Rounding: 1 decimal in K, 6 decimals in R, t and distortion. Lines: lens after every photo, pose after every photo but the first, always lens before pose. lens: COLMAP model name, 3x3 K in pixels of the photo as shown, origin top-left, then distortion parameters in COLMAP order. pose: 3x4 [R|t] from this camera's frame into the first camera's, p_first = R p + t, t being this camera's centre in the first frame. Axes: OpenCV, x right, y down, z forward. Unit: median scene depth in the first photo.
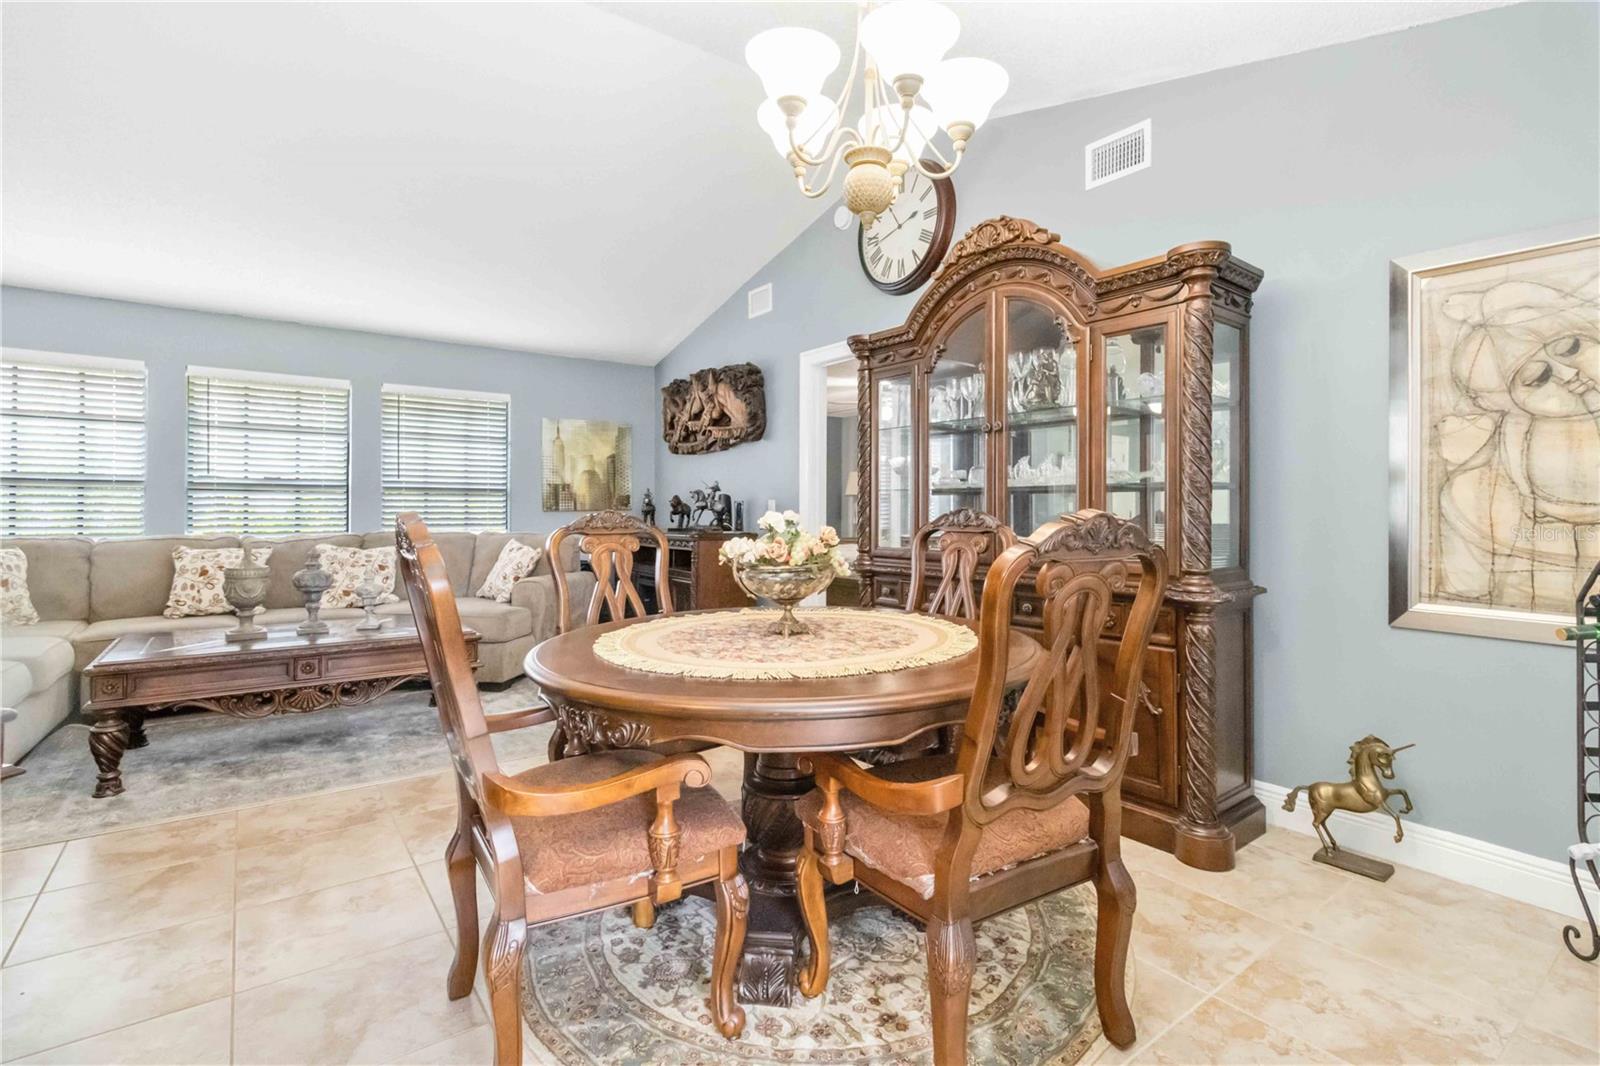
lens RADIAL K [[758.1, 0, 811.4], [0, 758.1, 508.2], [0, 0, 1]] dist [0.003719, 0.000594]
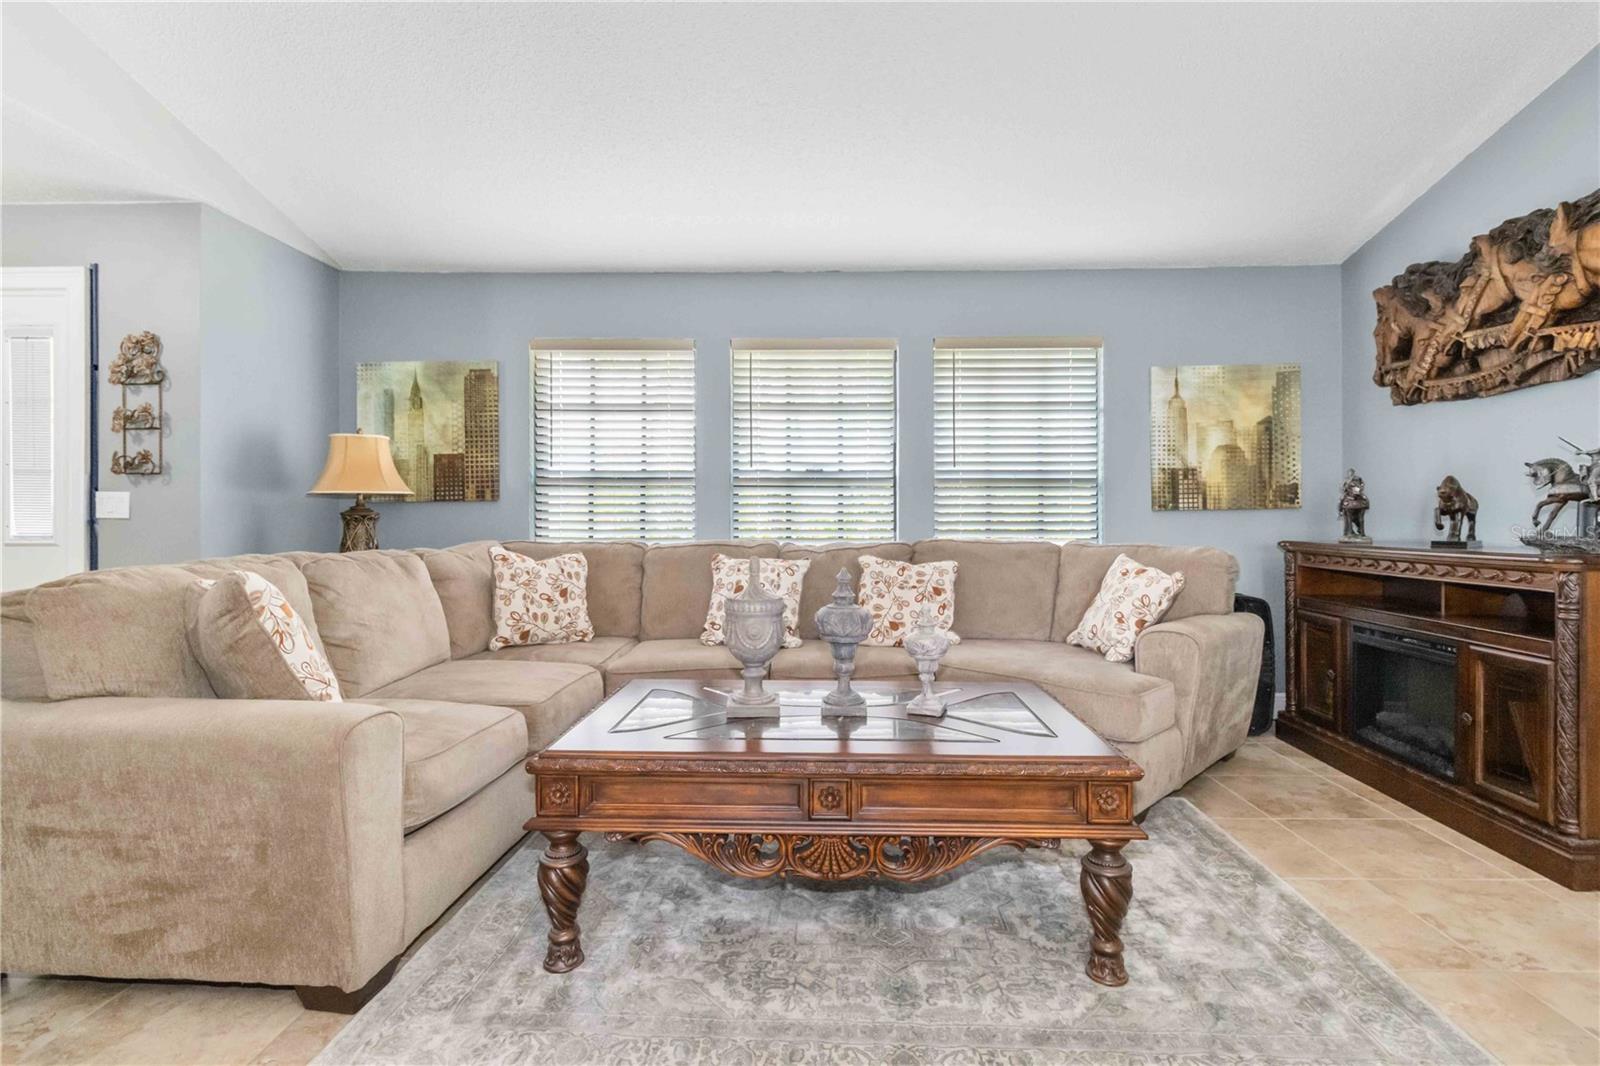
lens RADIAL K [[760.7, 0, 808.1], [0, 760.7, 517.0], [0, 0, 1]] dist [0.004012, -0.000032]
pose [[0.787285, -0.003246, -0.616581, -0.227635], [0.004971, 0.999987, 0.001083, 0.008456], [0.616569, -0.003917, 0.787291, 0.376186]]
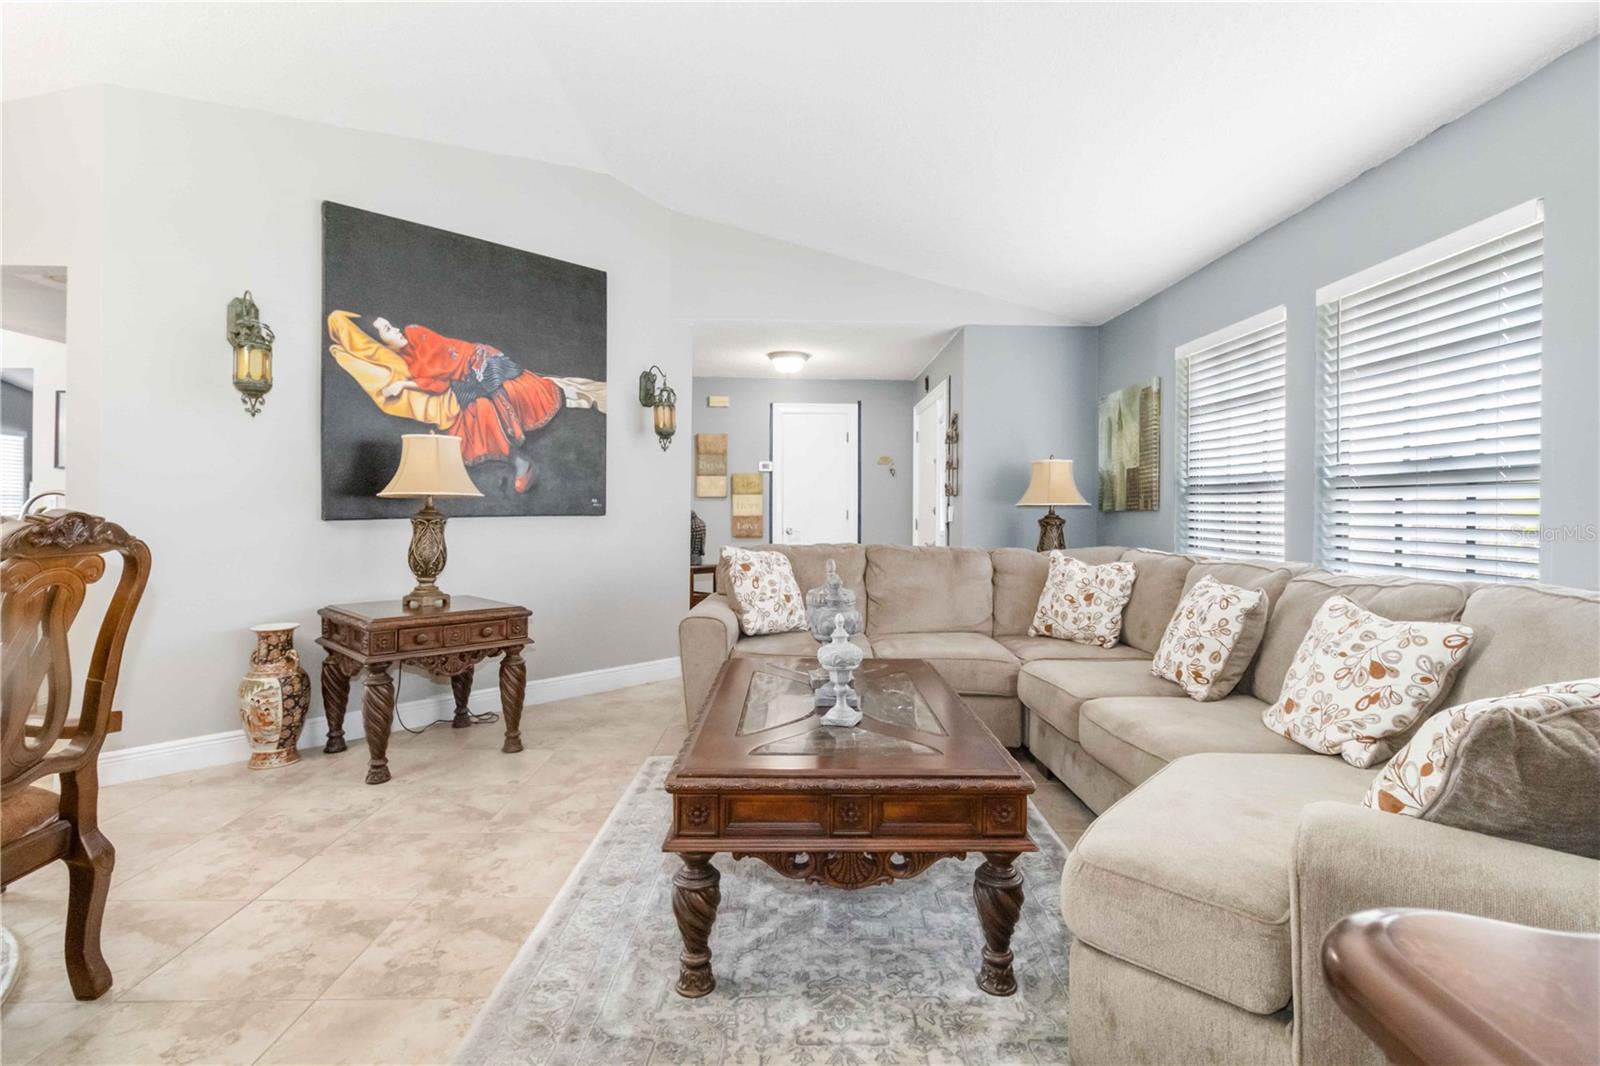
lens RADIAL K [[752.4, 0, 814.8], [0, 752.4, 515.1], [0, 0, 1]] dist [0.001471, 0.000201]
pose [[-0.574912, -0.007066, -0.818185, -0.078829], [-0.009143, 0.999956, -0.002211, 0.001463], [0.818164, 0.006210, -0.574951, 0.987613]]
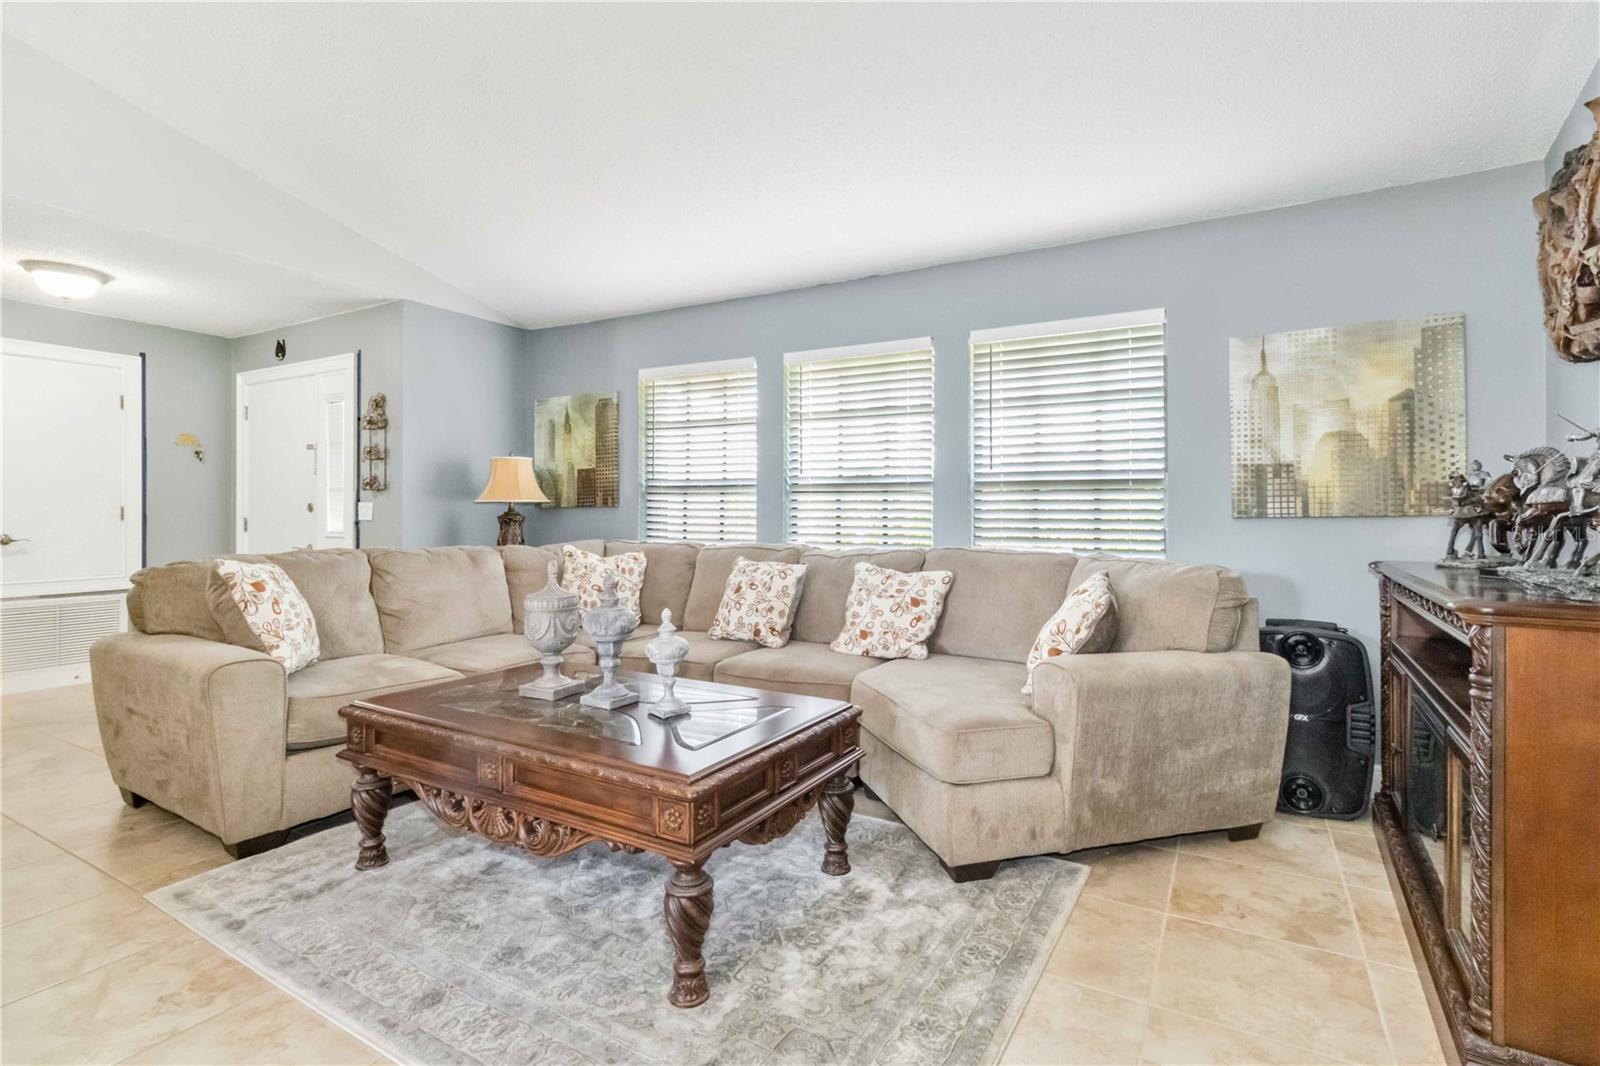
lens RADIAL K [[758.1, 0, 811.4], [0, 758.1, 508.2], [0, 0, 1]] dist [0.003719, 0.000594]
pose [[0.401781, -0.007914, -0.915702, 0.007427], [0.001721, 0.999967, -0.007888, 0.000795], [0.915734, 0.001593, 0.401781, 0.650452]]
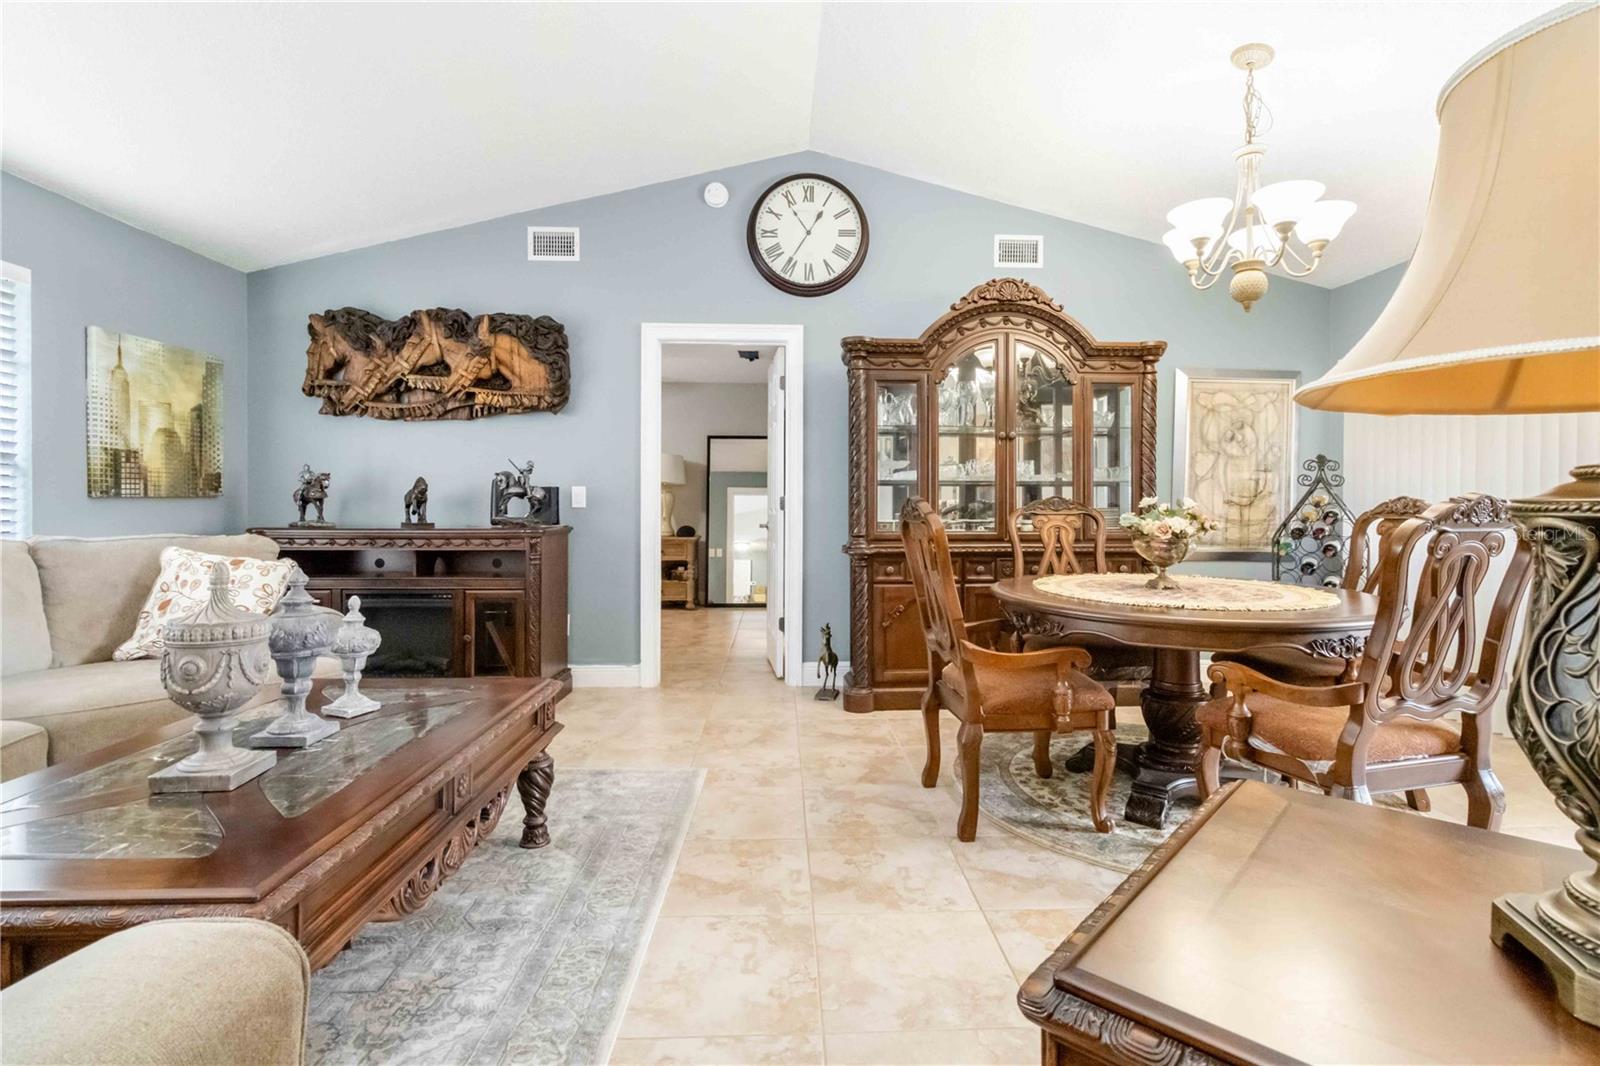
lens RADIAL K [[758.1, 0, 811.4], [0, 758.1, 508.2], [0, 0, 1]] dist [0.003719, 0.000594]
pose [[0.564784, -0.002284, 0.825236, -0.632785], [-0.003846, 0.999978, 0.005400, 0.008142], [-0.825230, -0.006224, 0.564762, 0.326031]]
